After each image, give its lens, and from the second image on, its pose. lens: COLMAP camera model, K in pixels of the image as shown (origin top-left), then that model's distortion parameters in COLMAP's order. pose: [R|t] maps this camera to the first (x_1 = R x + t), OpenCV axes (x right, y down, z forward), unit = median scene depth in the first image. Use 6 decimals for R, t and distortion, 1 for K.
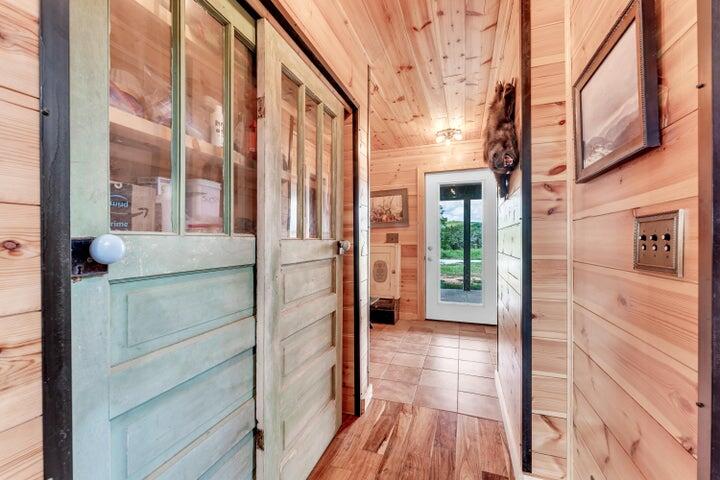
lens RADIAL K [[290.0, 0, 356.4], [0, 290.0, 238.7], [0, 0, 1]] dist [0.002200, 0.000242]
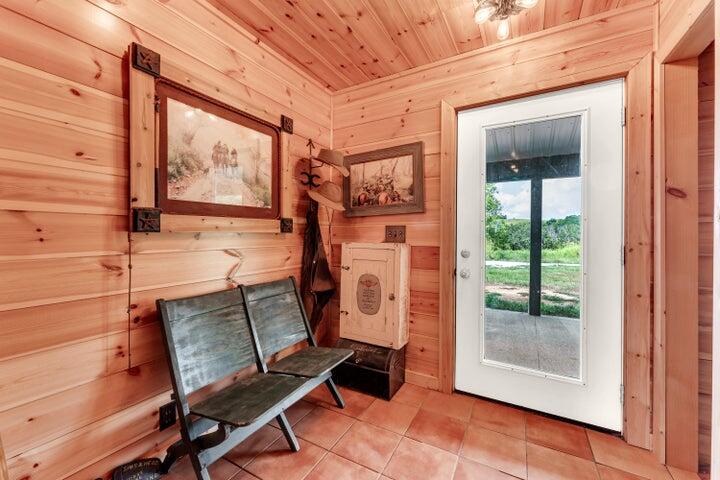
lens RADIAL K [[290.0, 0, 356.4], [0, 290.0, 238.7], [0, 0, 1]] dist [0.002200, 0.000242]
pose [[0.984886, 0.007364, -0.173048, 0.148353], [-0.005989, 0.999946, 0.008466, 0.002754], [0.173101, -0.007301, 0.984877, 0.444766]]
